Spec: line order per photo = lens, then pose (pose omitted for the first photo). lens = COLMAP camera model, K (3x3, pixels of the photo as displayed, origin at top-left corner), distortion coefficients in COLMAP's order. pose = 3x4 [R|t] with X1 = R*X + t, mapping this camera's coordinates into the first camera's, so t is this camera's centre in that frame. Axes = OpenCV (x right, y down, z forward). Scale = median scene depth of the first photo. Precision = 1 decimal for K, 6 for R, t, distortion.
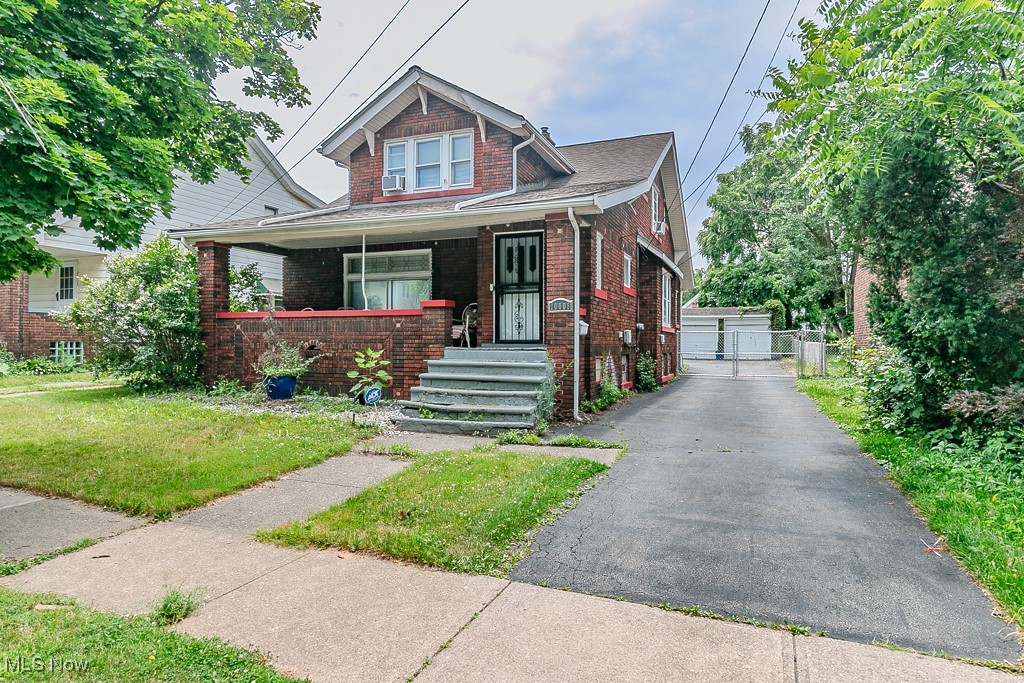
lens RADIAL K [[593.0, 0, 512.0], [0, 593.0, 341.5], [0, 0, 1]] dist [-0.006579, -0.002913]
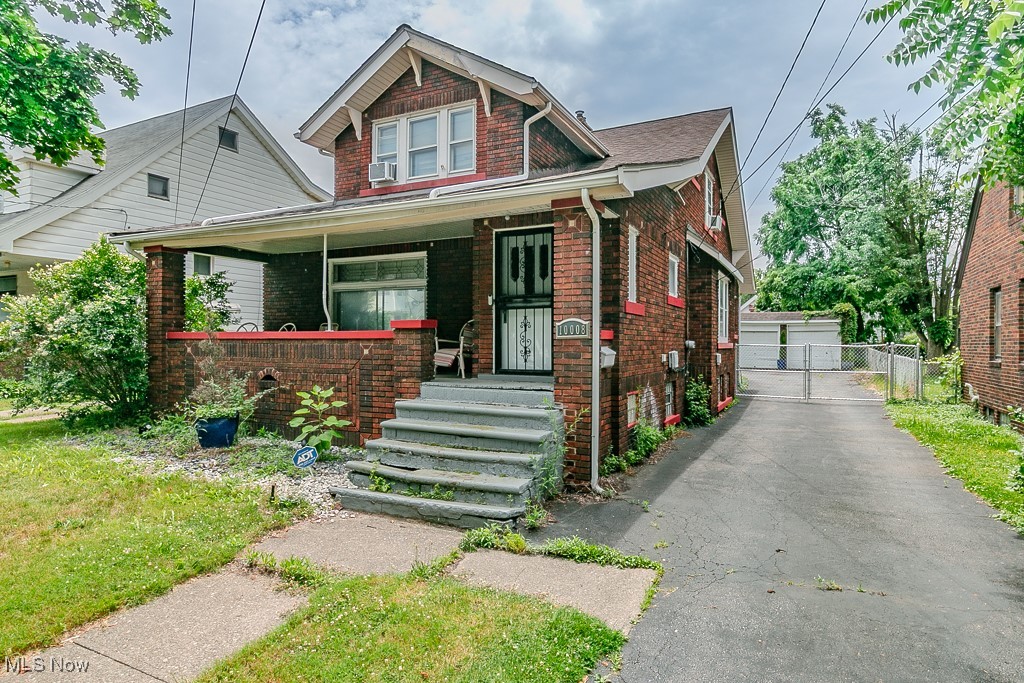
lens RADIAL K [[593.0, 0, 512.0], [0, 593.0, 341.5], [0, 0, 1]] dist [-0.006579, -0.002913]
pose [[0.996431, -0.000491, -0.084412, 0.051495], [0.000224, 0.999995, -0.003171, -0.032013], [0.084413, 0.003141, 0.996426, 0.213382]]
